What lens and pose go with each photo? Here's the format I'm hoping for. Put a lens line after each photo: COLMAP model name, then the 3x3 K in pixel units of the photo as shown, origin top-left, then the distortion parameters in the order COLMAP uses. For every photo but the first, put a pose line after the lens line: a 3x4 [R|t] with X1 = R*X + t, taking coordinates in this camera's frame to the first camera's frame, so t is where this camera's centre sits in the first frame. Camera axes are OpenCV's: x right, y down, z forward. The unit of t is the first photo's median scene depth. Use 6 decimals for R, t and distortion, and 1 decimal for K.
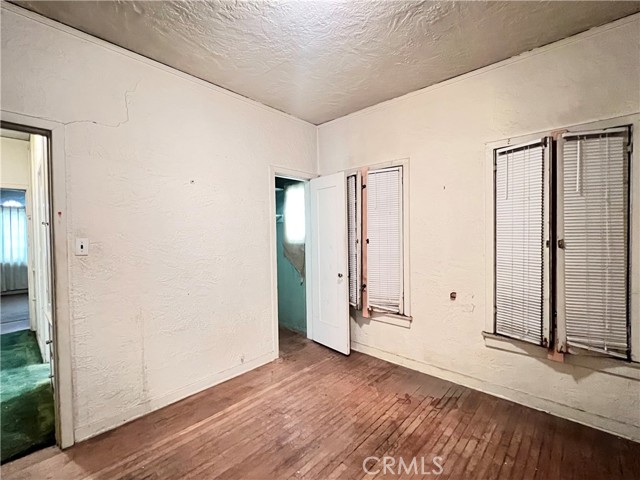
lens RADIAL K [[288.7, 0, 326.0], [0, 288.7, 243.4], [0, 0, 1]] dist [-0.001290, 0.000261]
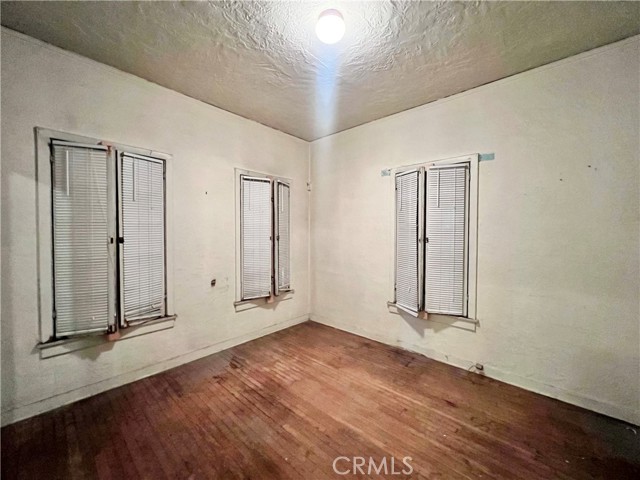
lens RADIAL K [[256.5, 0, 321.6], [0, 256.5, 237.6], [0, 0, 1]] dist [0.000733, 0.000185]
pose [[0.013728, -0.025465, 0.999581, -0.718184], [0.016402, 0.999547, 0.025239, -0.035218], [-0.999771, 0.016048, 0.014139, 0.582373]]
